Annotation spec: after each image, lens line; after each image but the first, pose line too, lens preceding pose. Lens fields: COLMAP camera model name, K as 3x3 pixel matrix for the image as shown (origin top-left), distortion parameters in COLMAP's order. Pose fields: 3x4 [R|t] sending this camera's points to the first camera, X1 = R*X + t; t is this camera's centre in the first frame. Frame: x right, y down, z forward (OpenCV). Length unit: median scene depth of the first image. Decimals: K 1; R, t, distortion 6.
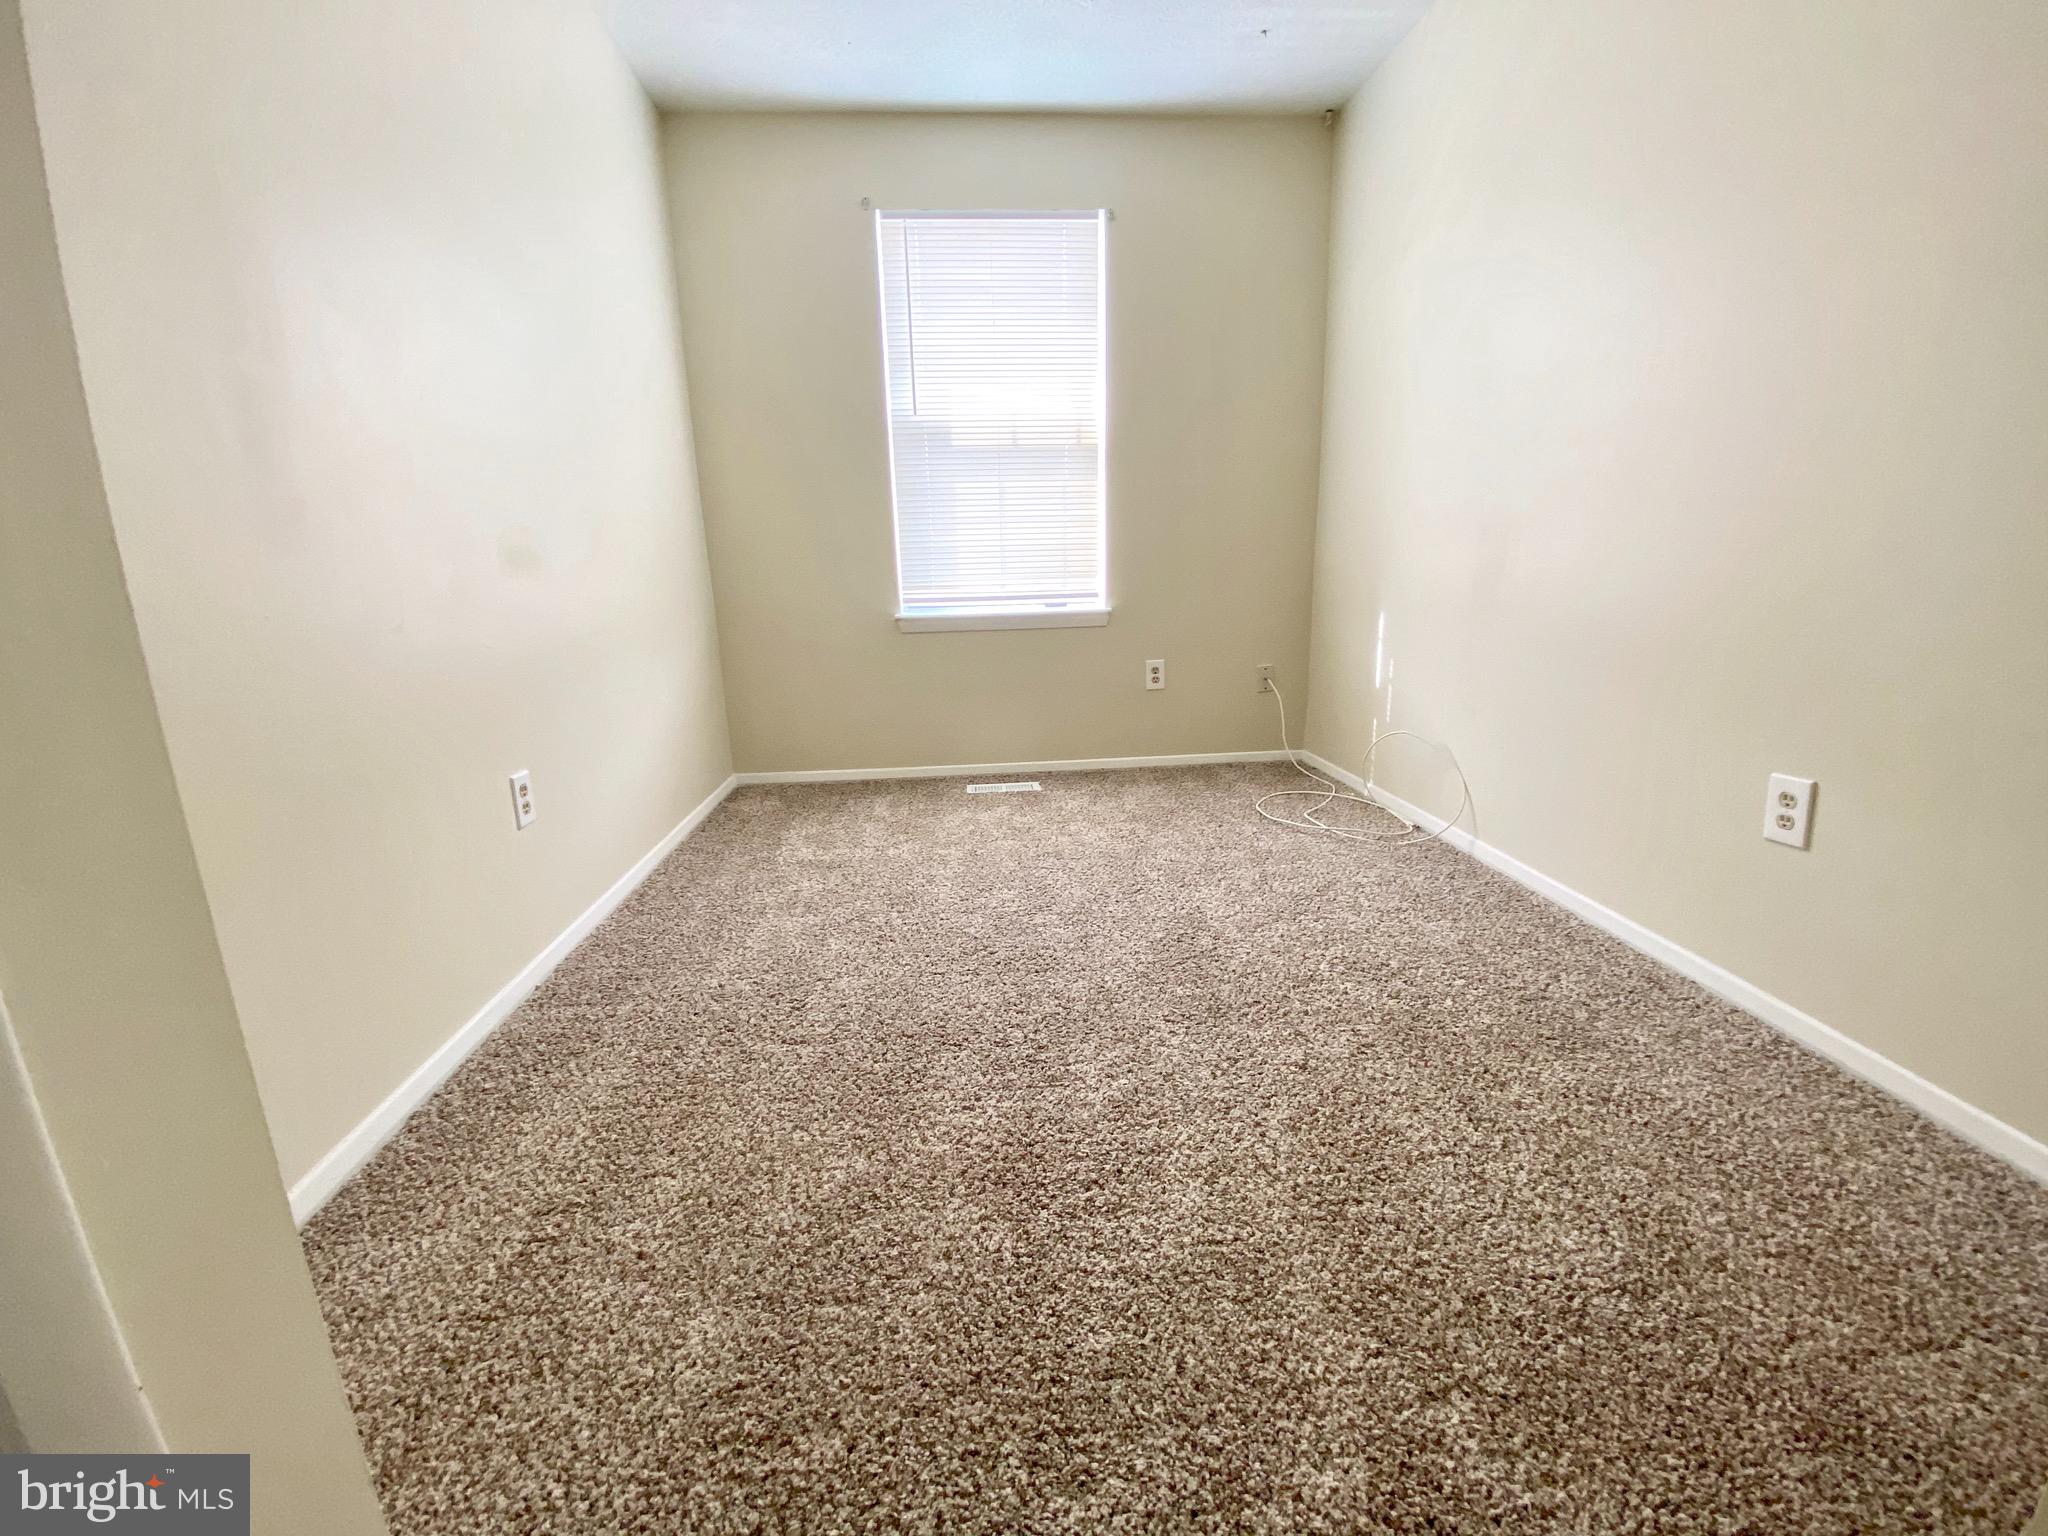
lens RADIAL K [[830.6, 0, 1026.4], [0, 830.6, 768.3], [0, 0, 1]] dist [0.009342, -0.014929]
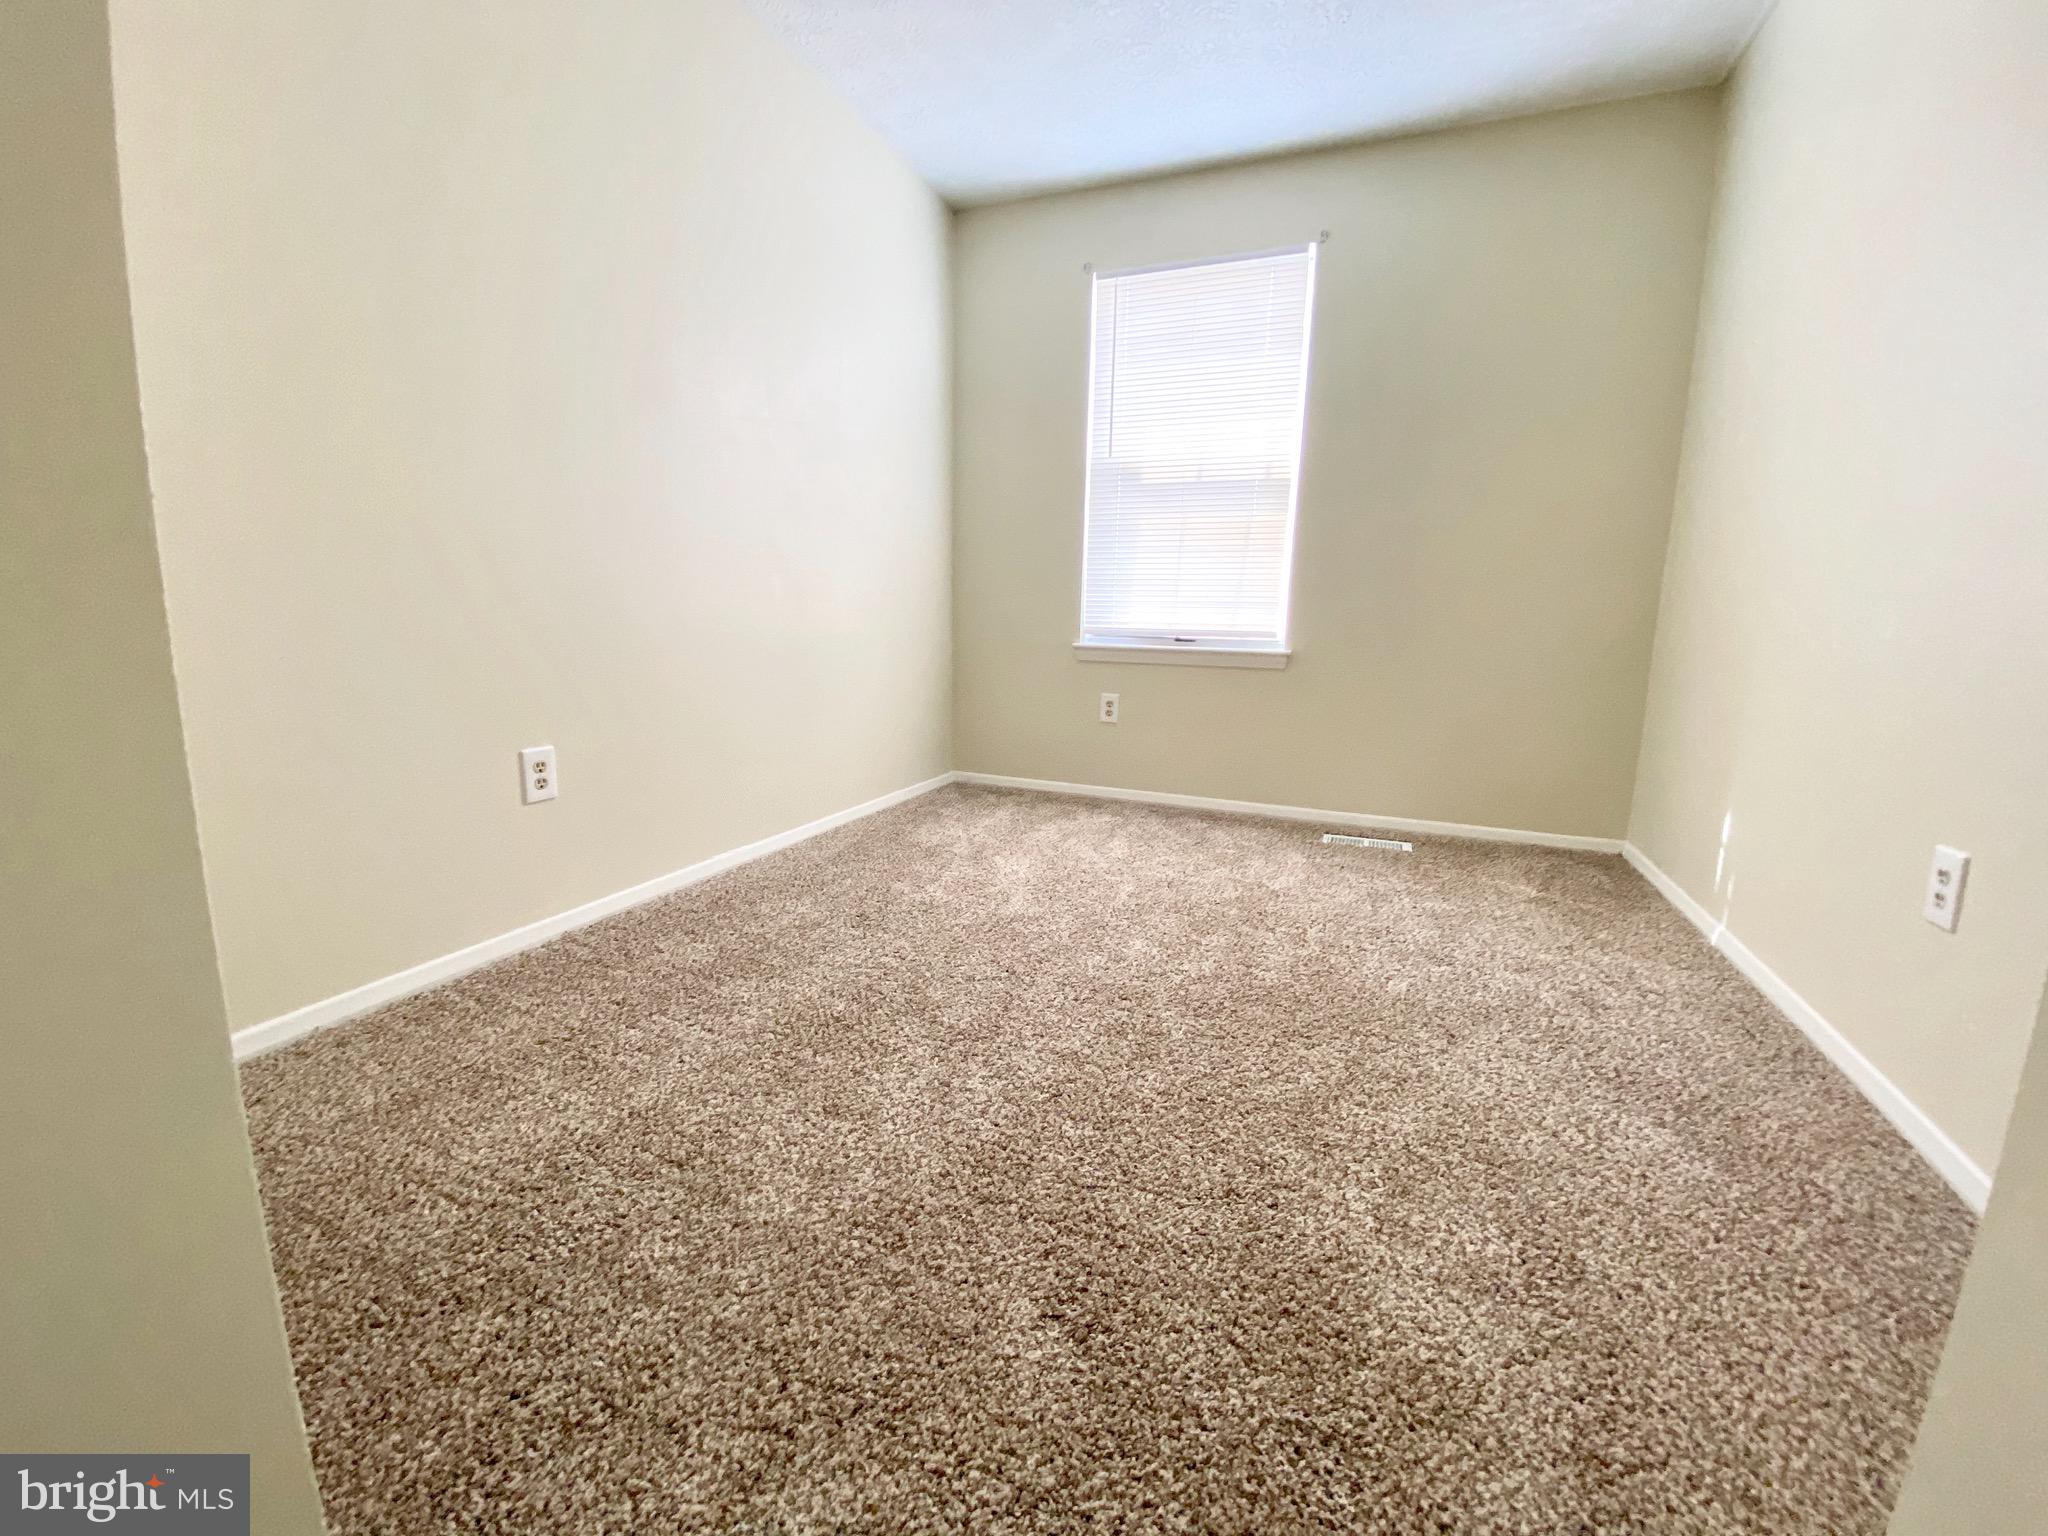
lens RADIAL K [[830.6, 0, 1039.1], [0, 830.6, 771.8], [0, 0, 1]] dist [0.009342, -0.014929]
pose [[0.888306, 0.136048, -0.438638, 0.303427], [-0.150235, 0.988647, 0.002391, -0.013798], [0.433983, 0.063775, 0.898661, 0.026276]]
